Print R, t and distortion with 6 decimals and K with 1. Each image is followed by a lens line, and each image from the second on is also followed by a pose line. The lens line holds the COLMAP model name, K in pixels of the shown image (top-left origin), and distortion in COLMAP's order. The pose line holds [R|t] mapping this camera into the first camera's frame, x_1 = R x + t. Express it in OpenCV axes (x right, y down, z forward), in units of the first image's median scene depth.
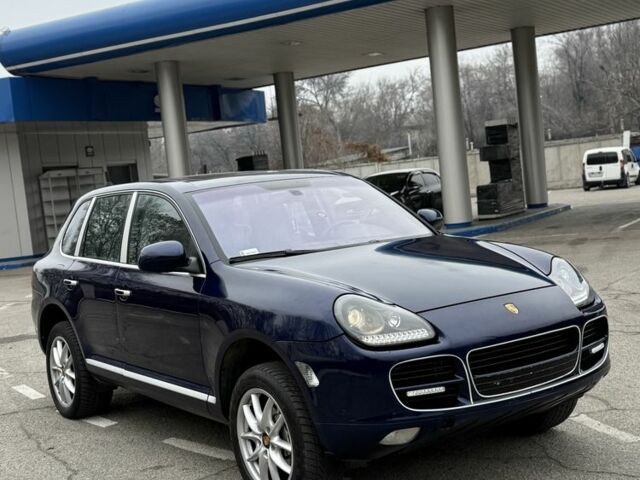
lens RADIAL K [[851.9, 0, 320.0], [0, 851.9, 240.0], [0, 0, 1]] dist [0.069425, 0.042059]
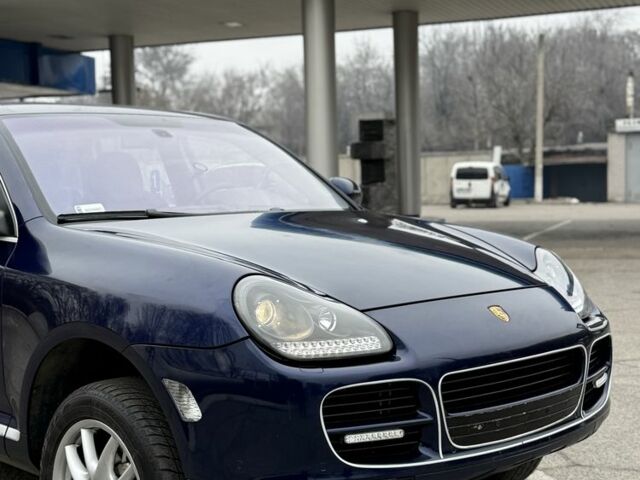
lens RADIAL K [[989.0, 0, 320.0], [0, 989.0, 240.0], [0, 0, 1]] dist [0.076452, 0.005873]
pose [[0.983075, 0.071218, 0.168792, -0.042791], [-0.069921, 0.997460, -0.013624, 0.042111], [-0.169334, 0.001591, 0.985557, 0.261707]]
